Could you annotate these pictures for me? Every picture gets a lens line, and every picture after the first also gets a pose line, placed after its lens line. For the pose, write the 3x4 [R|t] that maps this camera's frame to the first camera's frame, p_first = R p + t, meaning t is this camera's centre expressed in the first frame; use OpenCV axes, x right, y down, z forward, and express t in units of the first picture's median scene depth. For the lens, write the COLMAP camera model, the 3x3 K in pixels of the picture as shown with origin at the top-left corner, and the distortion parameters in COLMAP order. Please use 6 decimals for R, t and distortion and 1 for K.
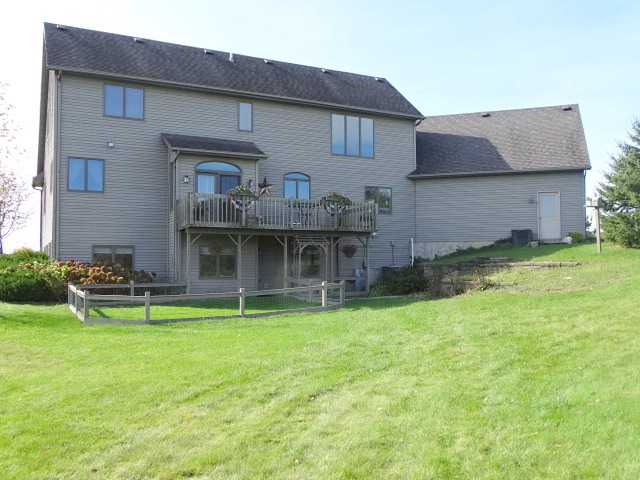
lens RADIAL K [[589.2, 0, 320.4], [0, 589.2, 240.9], [0, 0, 1]] dist [-0.003025, 0.000000]
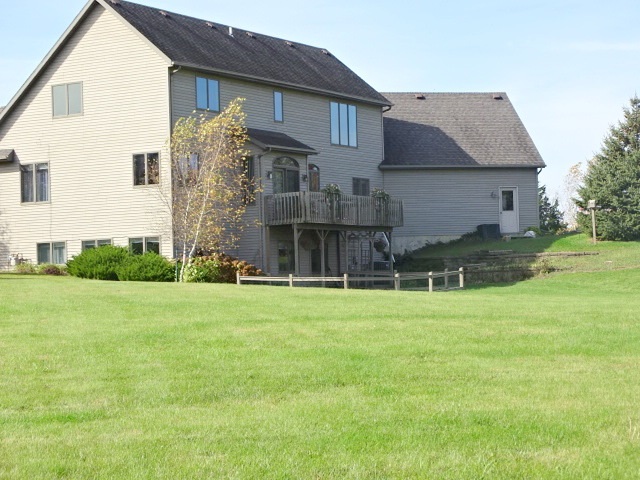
lens RADIAL K [[1514.5, 0, 319.1], [0, 1514.5, 240.6], [0, 0, 1]] dist [0.226531, 0.000000]
pose [[0.841218, -0.002366, 0.540691, -1.314178], [-0.000885, 0.999983, 0.005754, -0.005385], [-0.540695, -0.005319, 0.841202, -1.046707]]
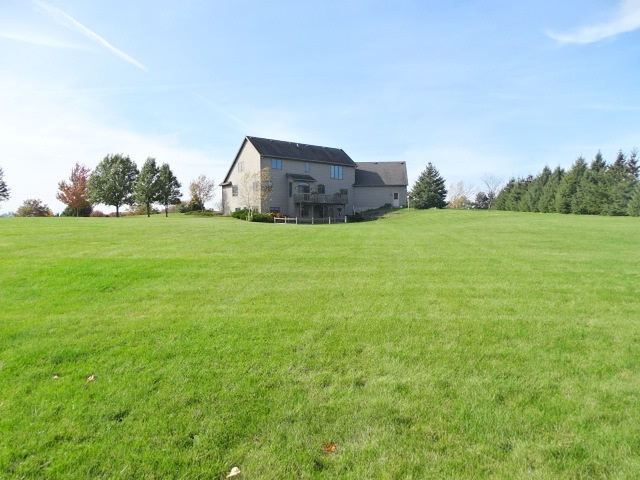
lens RADIAL K [[447.1, 0, 321.2], [0, 447.1, 240.6], [0, 0, 1]] dist [-0.000834, 0.015477]
pose [[0.975339, -0.008647, 0.220545, -0.548455], [-0.008996, 0.996845, 0.078866, -0.006311], [-0.220531, -0.078905, 0.972183, -1.297516]]
